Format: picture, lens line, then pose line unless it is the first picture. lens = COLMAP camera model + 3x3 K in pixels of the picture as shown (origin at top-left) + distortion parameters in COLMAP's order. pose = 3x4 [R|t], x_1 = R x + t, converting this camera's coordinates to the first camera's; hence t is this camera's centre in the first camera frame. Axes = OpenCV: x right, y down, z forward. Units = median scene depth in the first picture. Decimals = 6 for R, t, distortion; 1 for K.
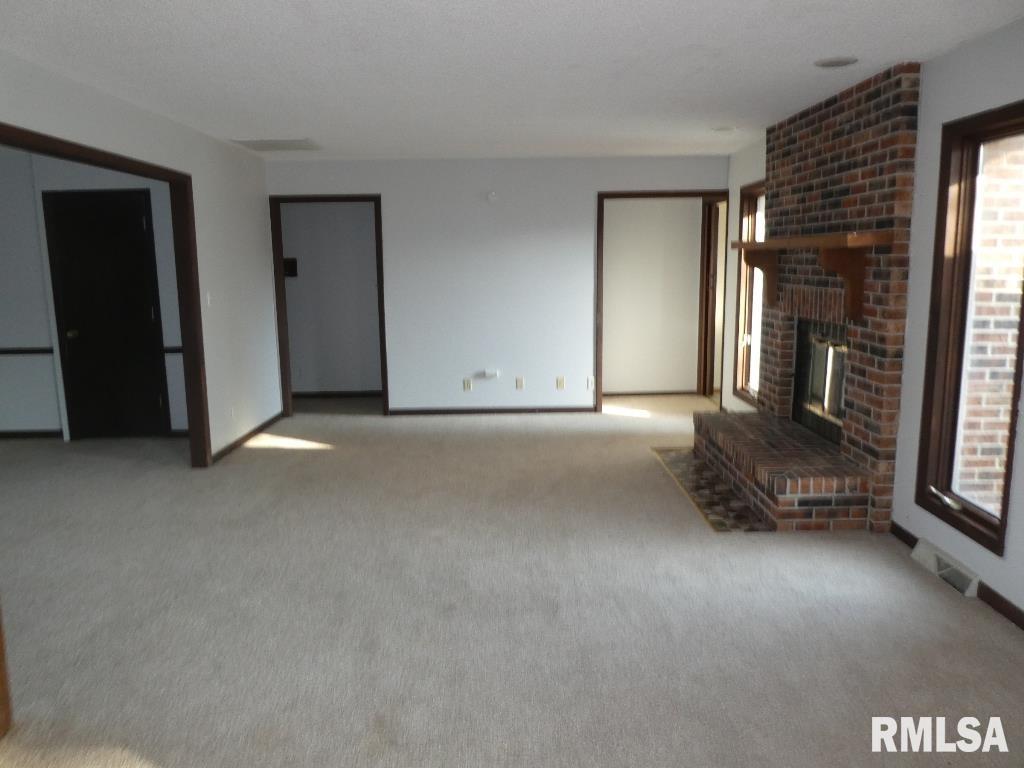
lens RADIAL K [[743.7, 0, 514.1], [0, 743.7, 380.0], [0, 0, 1]] dist [-0.011497, 0.002141]
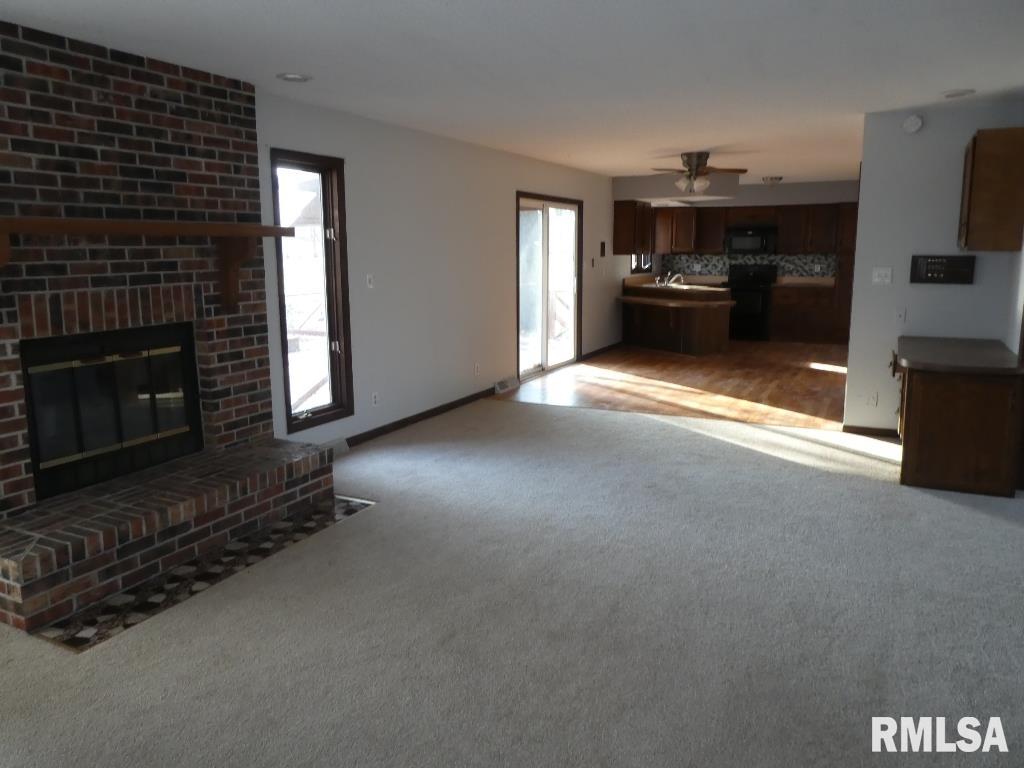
lens RADIAL K [[743.7, 0, 520.1], [0, 743.7, 378.6], [0, 0, 1]] dist [-0.011497, 0.002141]
pose [[-0.890334, -0.064994, 0.450646, -0.340850], [0.088502, 0.946177, 0.311314, -0.249122], [-0.446624, 0.317057, -0.836661, 1.558037]]
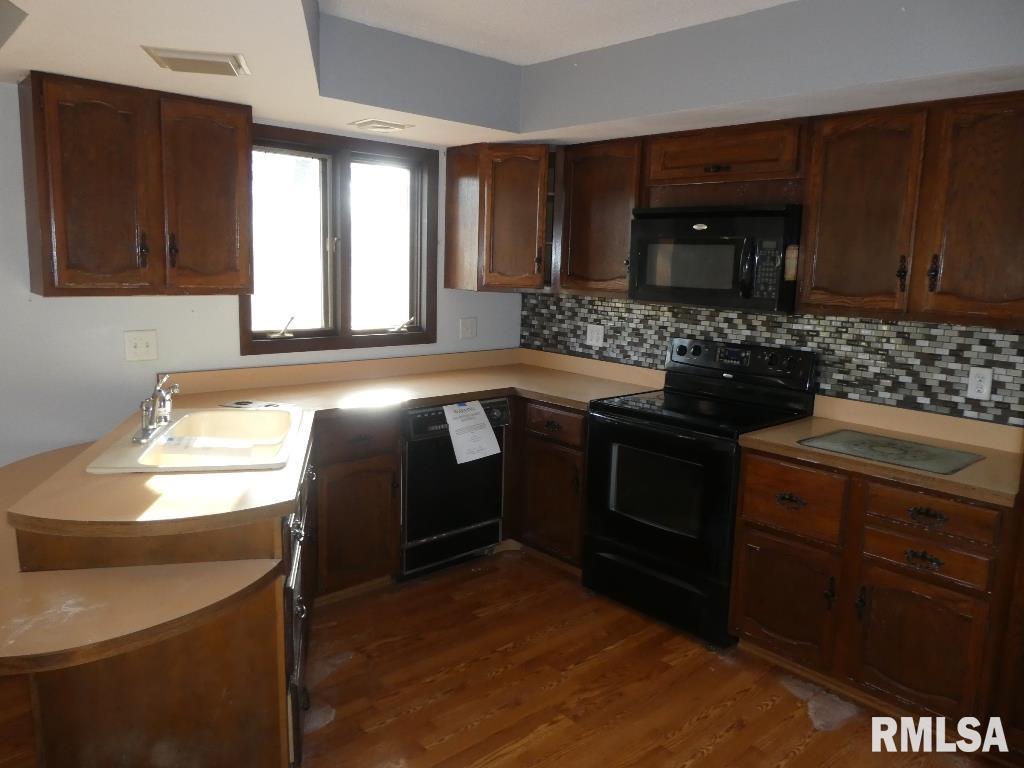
lens RADIAL K [[743.7, 0, 517.0], [0, 743.7, 382.5], [0, 0, 1]] dist [-0.011497, 0.002141]
pose [[-0.669855, -0.133927, 0.730314, -0.262514], [0.098138, 0.958999, 0.265877, 0.084647], [-0.735978, 0.249771, -0.629247, -0.533844]]
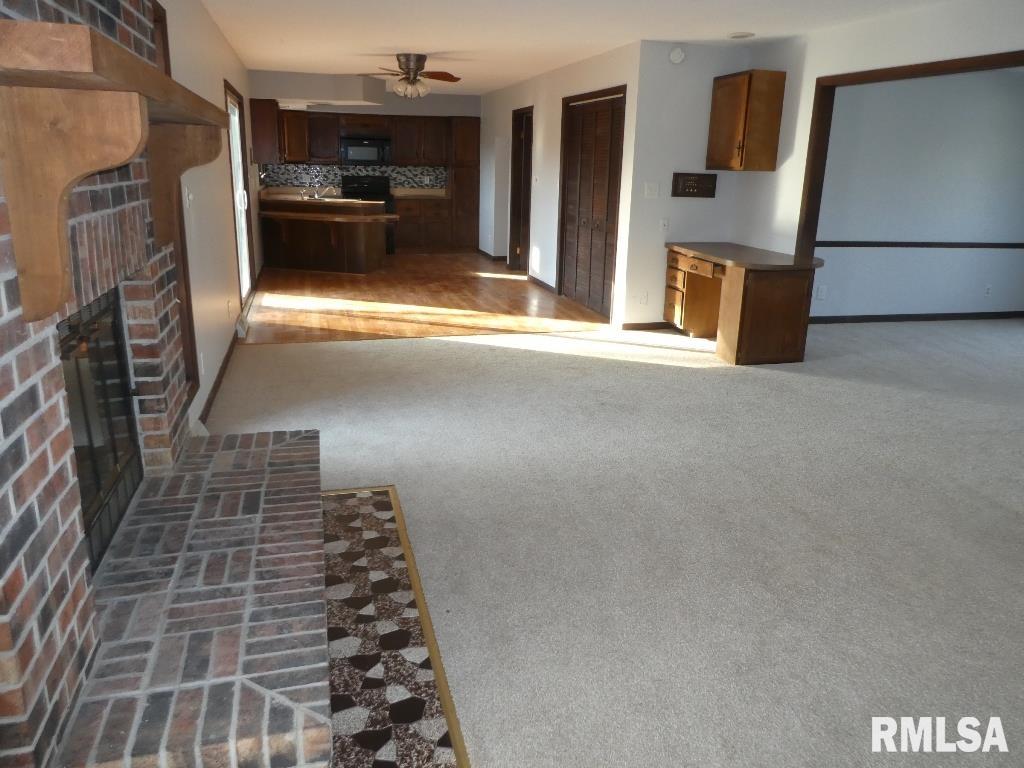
lens RADIAL K [[743.7, 0, 515.4], [0, 743.7, 375.2], [0, 0, 1]] dist [-0.011497, 0.002141]
pose [[-0.969730, 0.052237, -0.238527, 0.295310], [-0.056494, 0.902350, 0.427286, -0.245774], [0.237555, 0.427827, -0.872085, 1.526700]]
